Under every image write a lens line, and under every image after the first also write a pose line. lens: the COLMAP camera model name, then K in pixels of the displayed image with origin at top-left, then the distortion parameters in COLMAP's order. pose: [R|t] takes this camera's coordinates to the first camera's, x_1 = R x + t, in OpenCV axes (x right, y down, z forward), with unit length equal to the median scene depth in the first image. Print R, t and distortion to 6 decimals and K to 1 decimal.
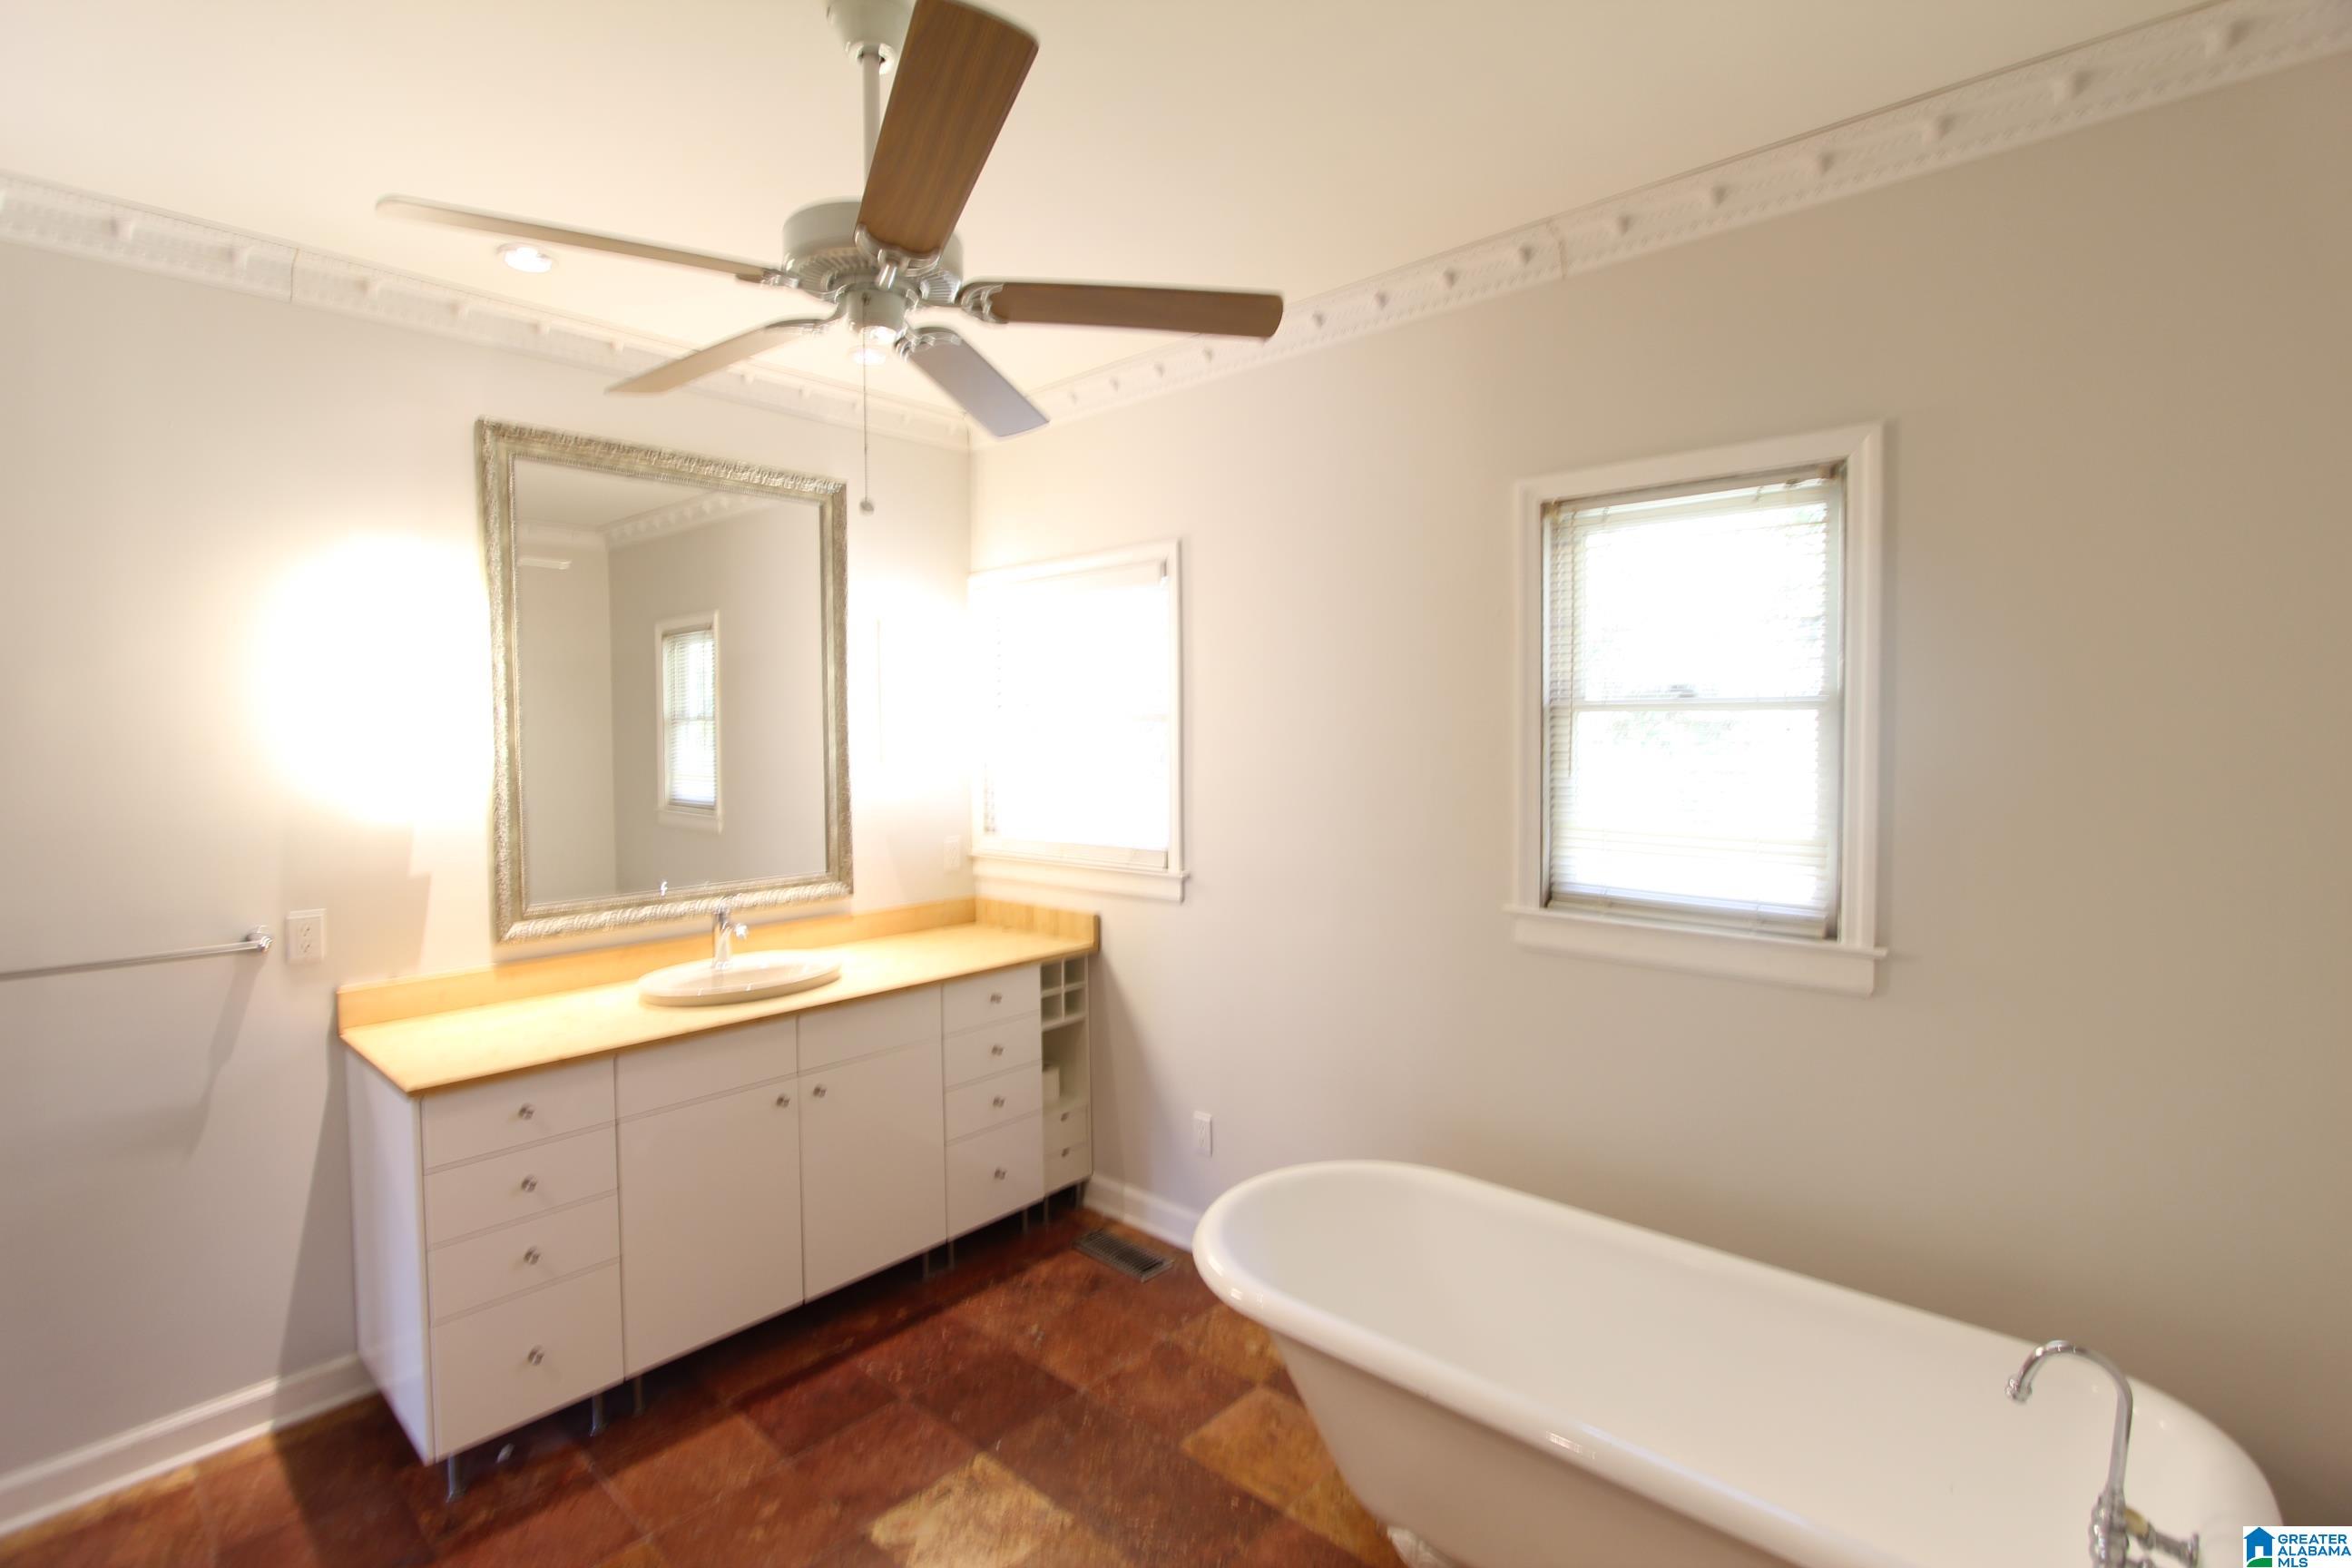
lens RADIAL K [[1069.5, 0, 1167.7], [0, 1069.5, 770.3], [0, 0, 1]] dist [-0.001688, -0.000215]
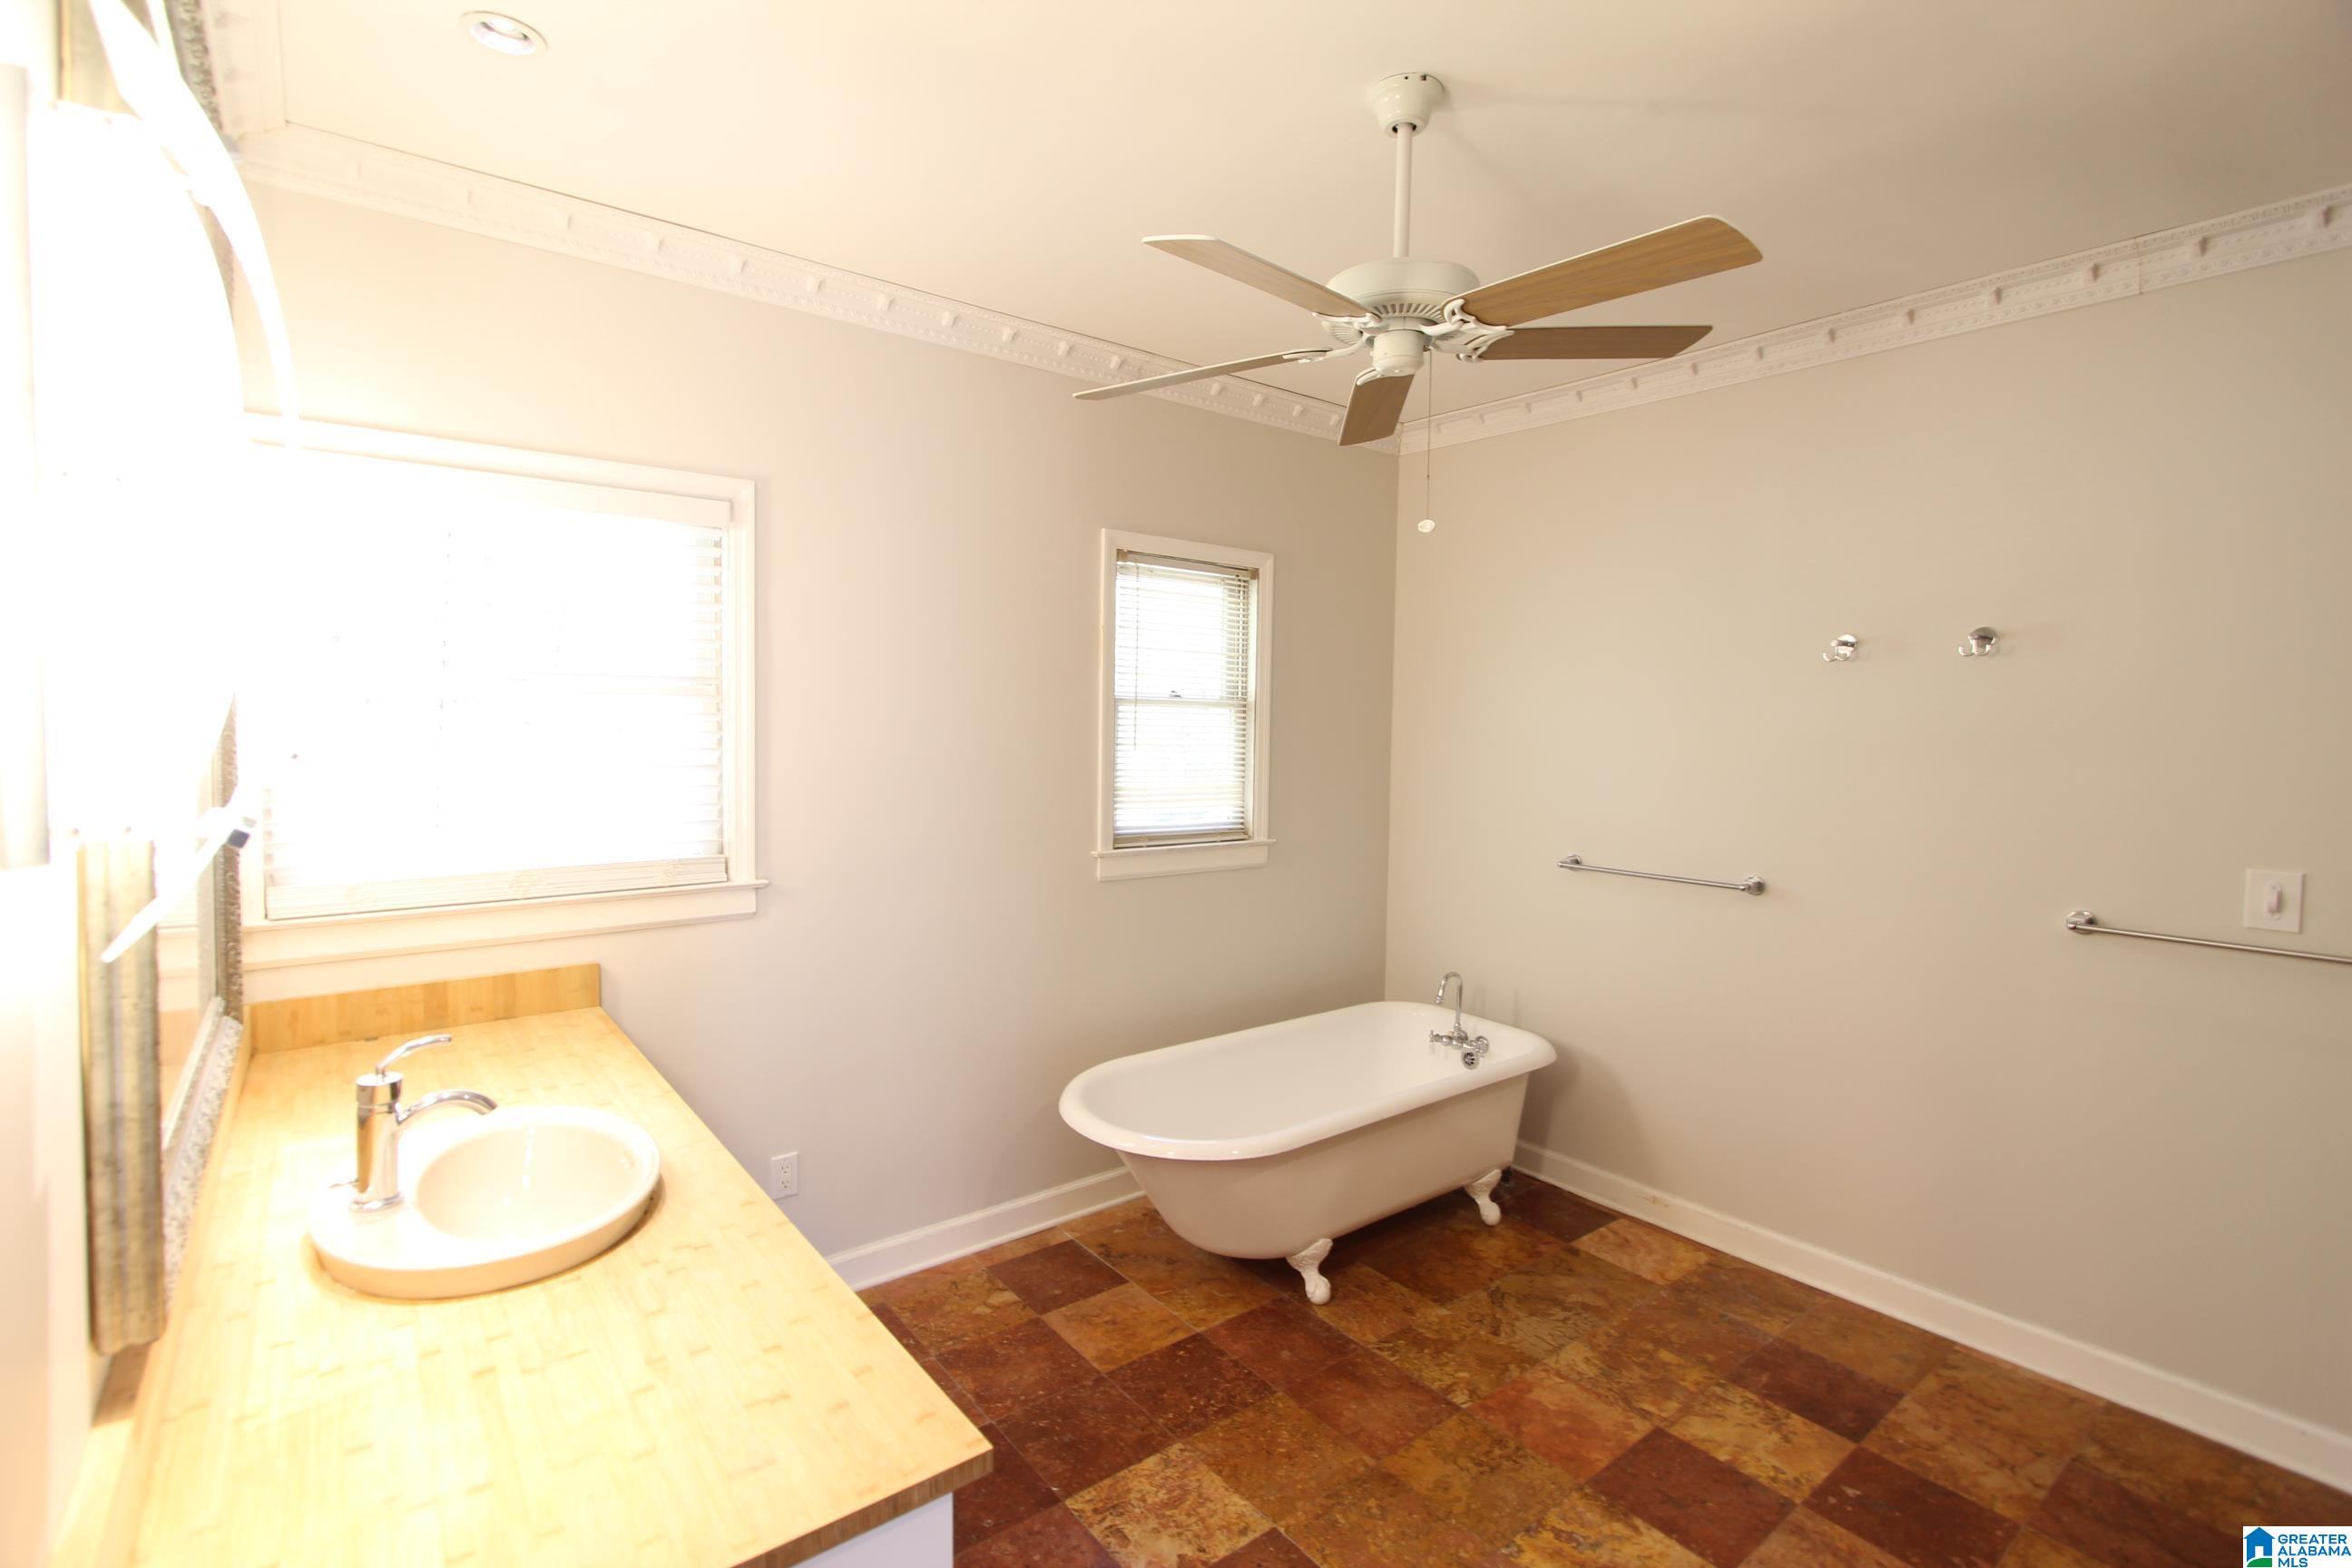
lens RADIAL K [[1069.5, 0, 1167.7], [0, 1069.5, 770.3], [0, 0, 1]] dist [-0.001688, -0.000215]
pose [[0.168815, -0.034772, 0.985034, -1.026486], [0.018616, 0.999312, 0.032086, -0.012714], [-0.985472, 0.012920, 0.169346, 0.742147]]
